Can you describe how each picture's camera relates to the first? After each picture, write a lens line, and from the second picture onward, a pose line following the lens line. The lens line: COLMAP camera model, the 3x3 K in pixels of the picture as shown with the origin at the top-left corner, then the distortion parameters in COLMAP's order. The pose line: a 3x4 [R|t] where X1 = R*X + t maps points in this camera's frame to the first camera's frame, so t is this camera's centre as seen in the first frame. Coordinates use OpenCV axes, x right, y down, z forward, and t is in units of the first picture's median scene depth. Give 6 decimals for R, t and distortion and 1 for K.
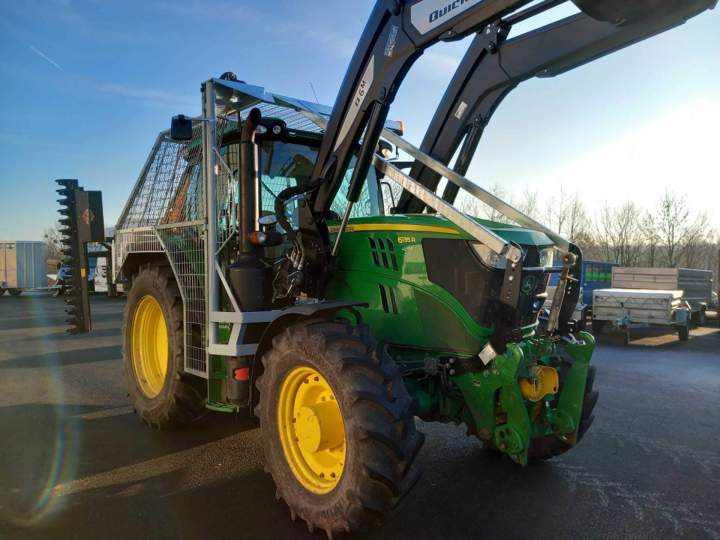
lens RADIAL K [[548.9, 0, 360.0], [0, 548.9, 270.0], [0, 0, 1]] dist [0.008219, 0.004276]
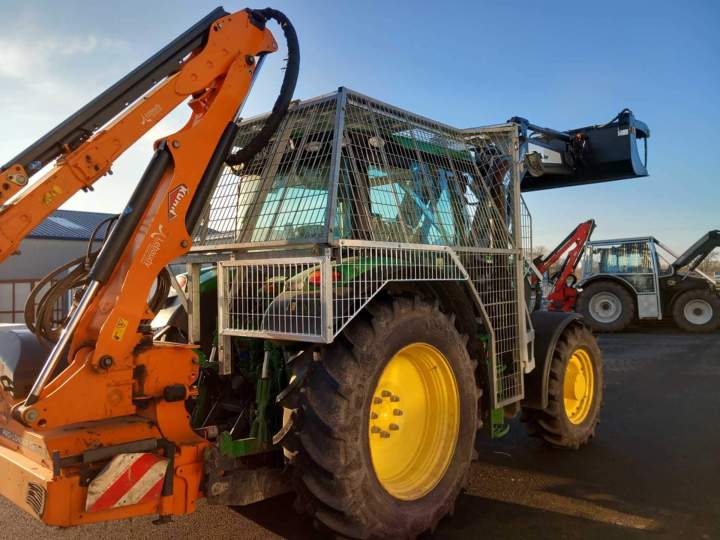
lens RADIAL K [[548.9, 0, 360.0], [0, 548.9, 270.0], [0, 0, 1]] dist [0.008219, 0.004276]
pose [[-0.108338, 0.011367, 0.994049, -1.368845], [0.026572, 0.999610, -0.008534, -0.053578], [-0.993759, 0.025489, -0.108598, 1.485758]]
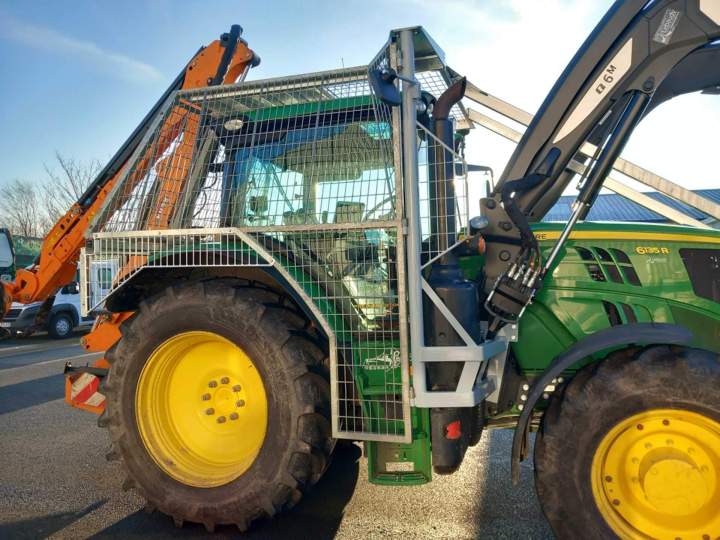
lens RADIAL K [[548.9, 0, 360.0], [0, 548.9, 270.0], [0, 0, 1]] dist [0.008219, 0.004276]
pose [[0.861835, -0.011200, 0.507065, -0.721641], [0.021000, 0.999687, -0.013611, -0.019237], [-0.506754, 0.022379, 0.861800, 0.432517]]
